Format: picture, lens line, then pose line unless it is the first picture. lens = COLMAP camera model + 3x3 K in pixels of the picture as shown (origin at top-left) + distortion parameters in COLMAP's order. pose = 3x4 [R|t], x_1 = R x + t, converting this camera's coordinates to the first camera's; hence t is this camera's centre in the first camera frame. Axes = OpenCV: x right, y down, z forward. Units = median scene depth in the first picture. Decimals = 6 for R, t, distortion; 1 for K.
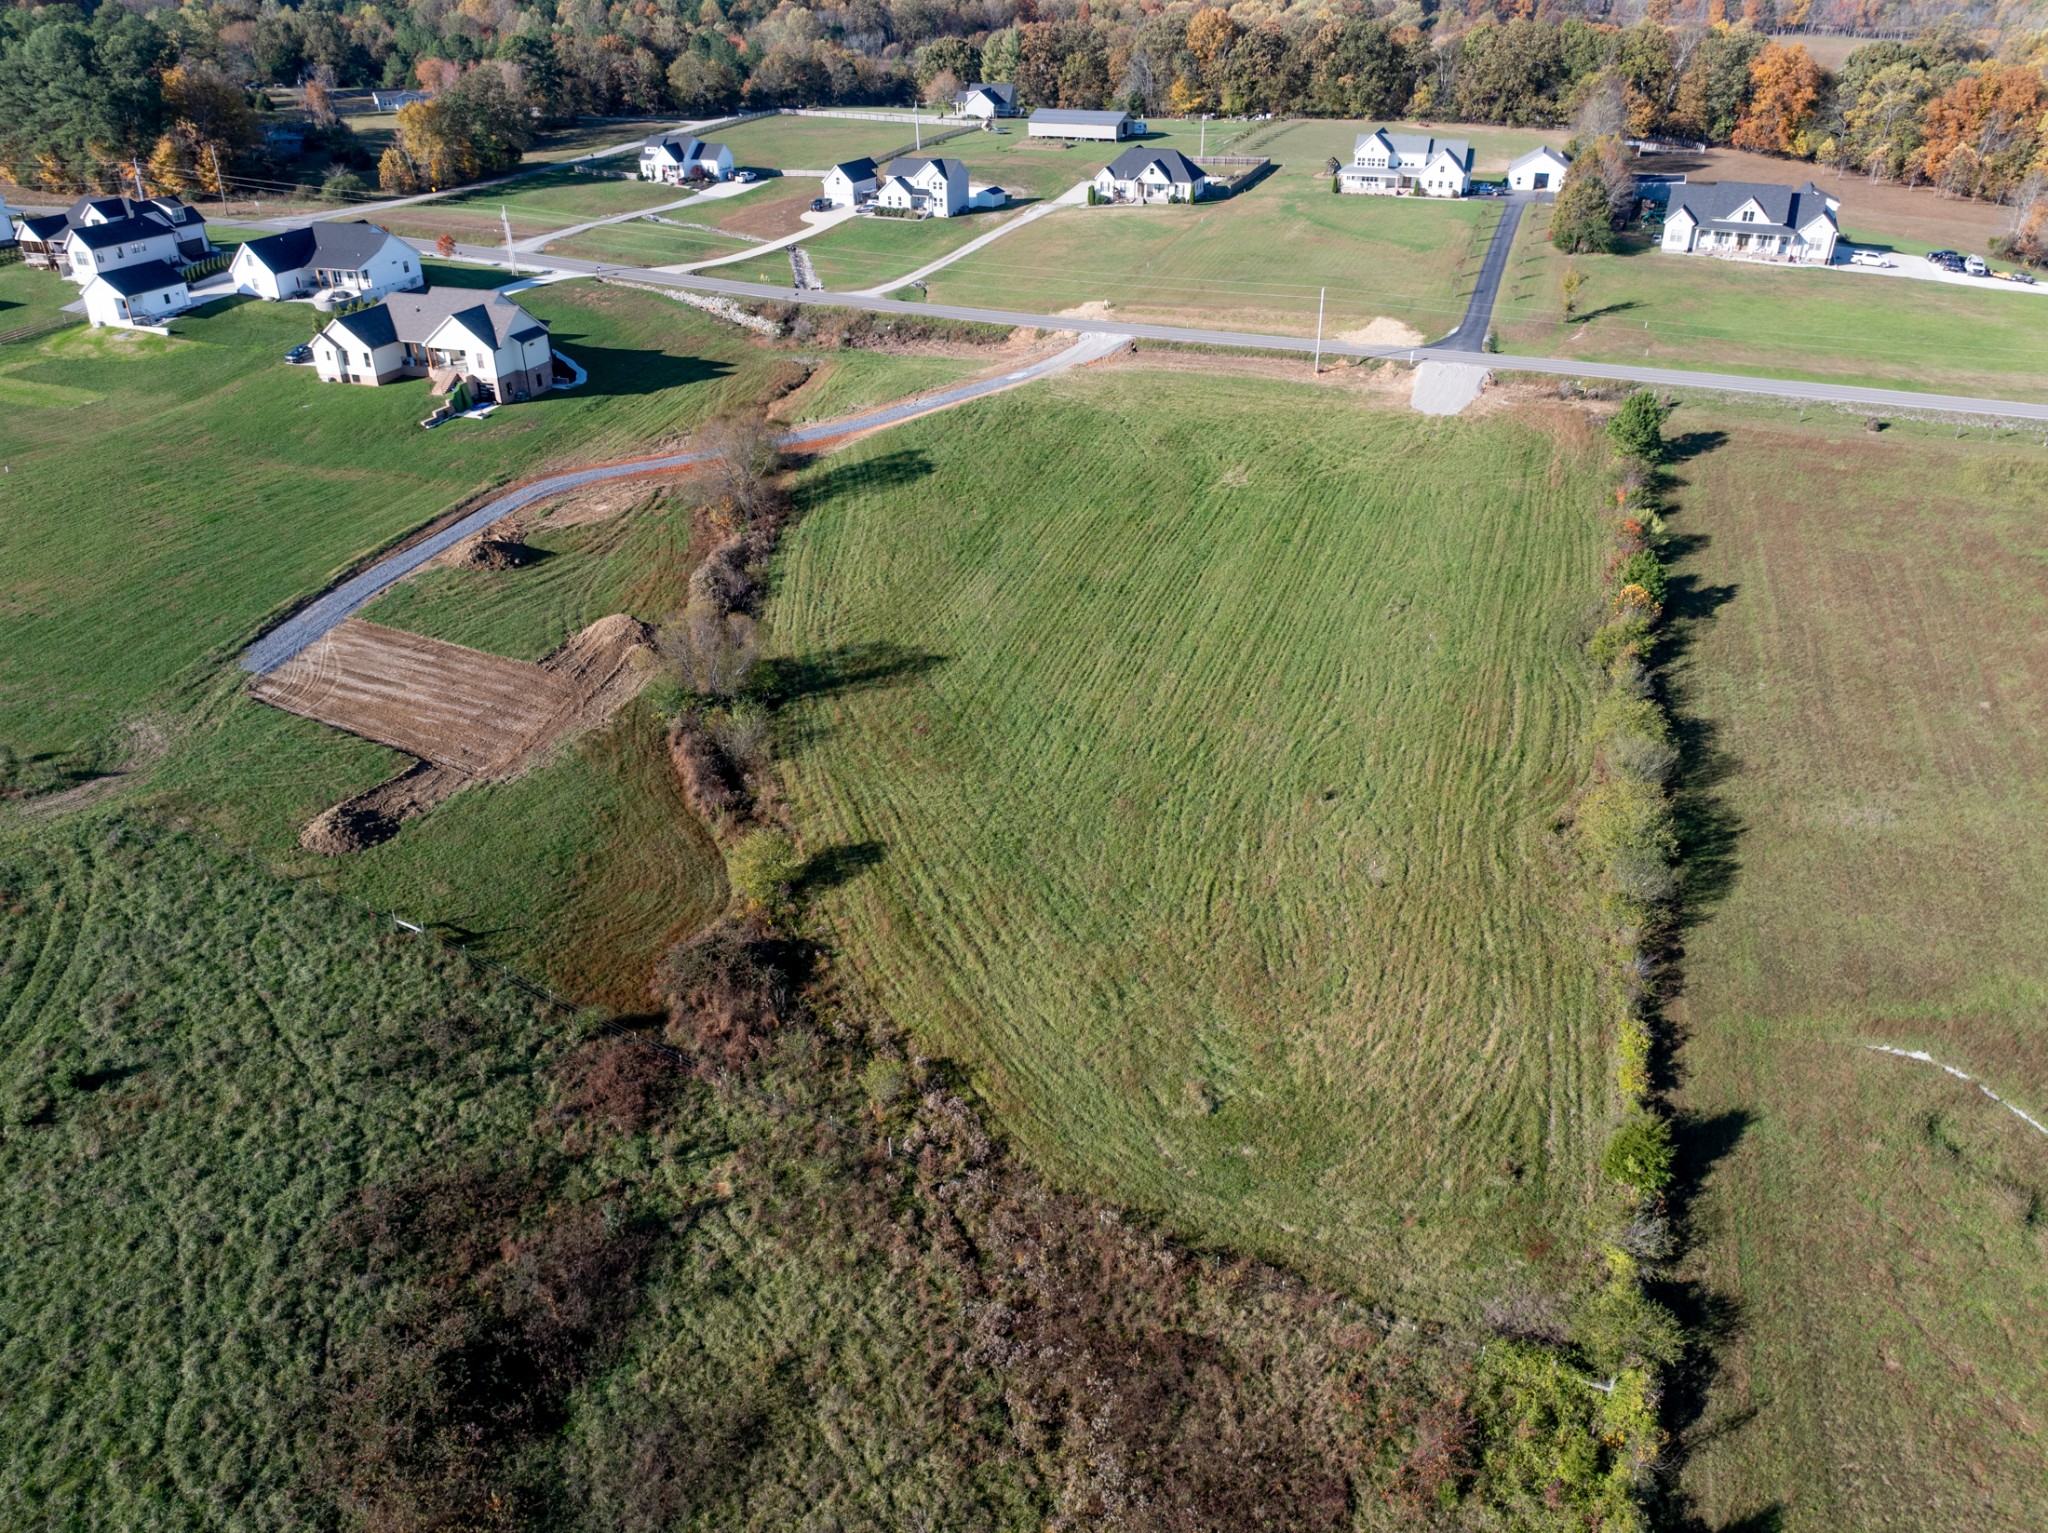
lens RADIAL K [[1447.7, 0, 1028.7], [0, 1447.7, 756.3], [0, 0, 1]] dist [-0.047845, 0.012712]
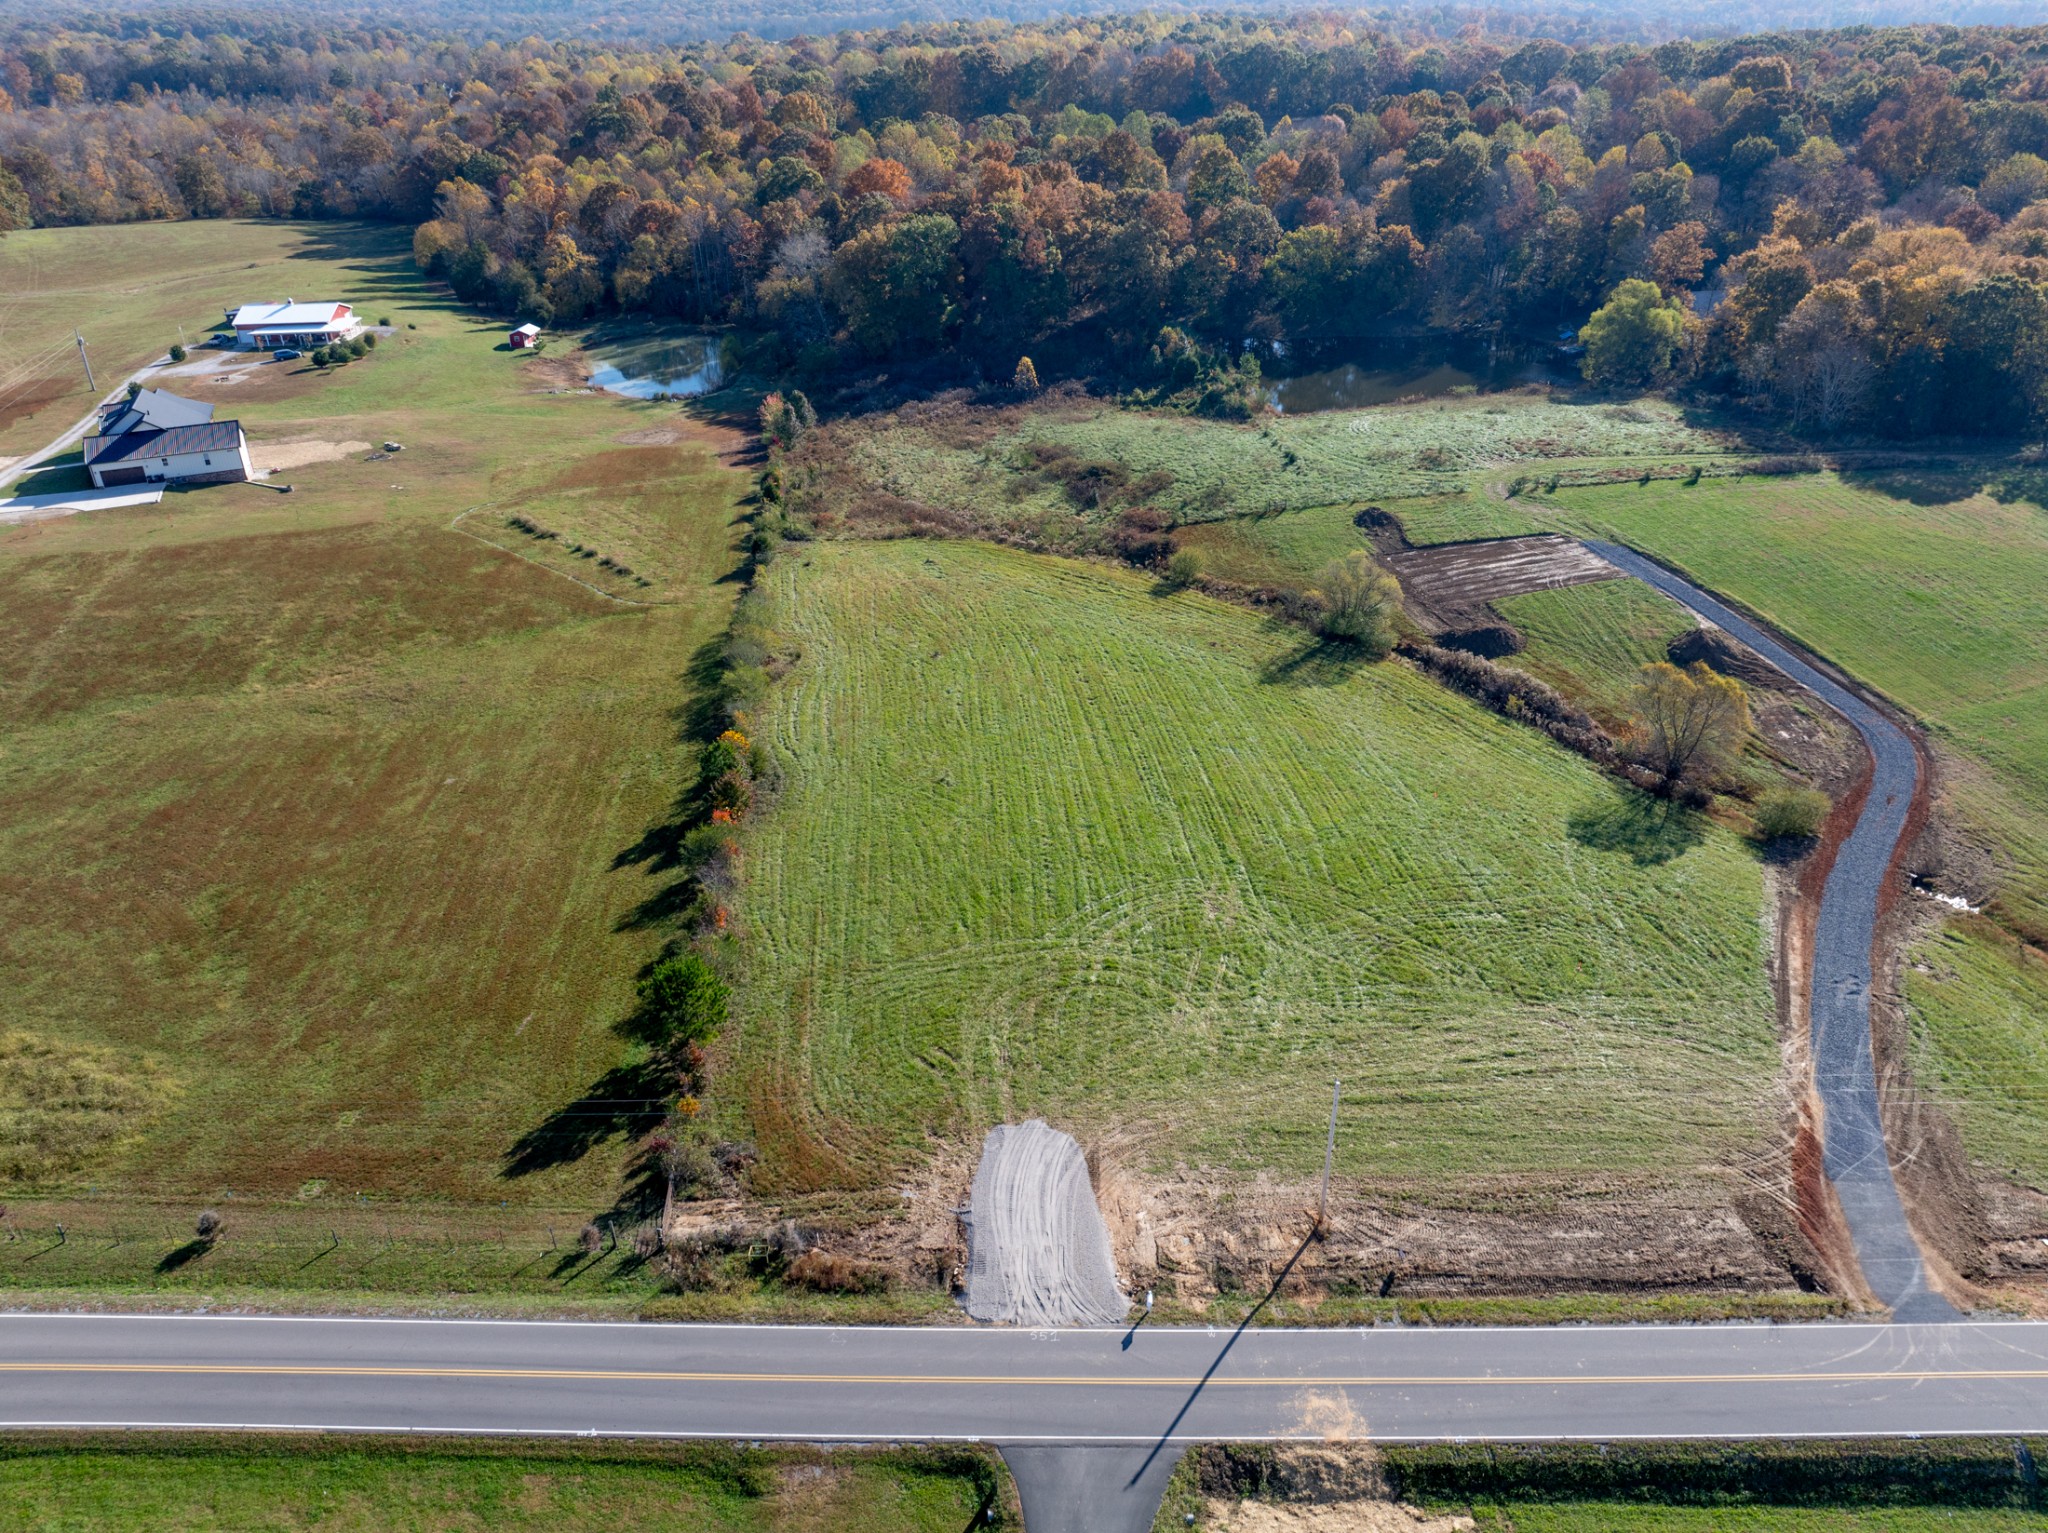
lens RADIAL K [[1447.7, 0, 1032.5], [0, 1447.7, 757.8], [0, 0, 1]] dist [-0.047845, 0.012712]
pose [[-0.897183, 0.227310, -0.378673, 0.520489], [-0.207257, 0.540432, 0.815461, -0.861291], [0.390010, 0.810101, -0.437755, 1.292285]]
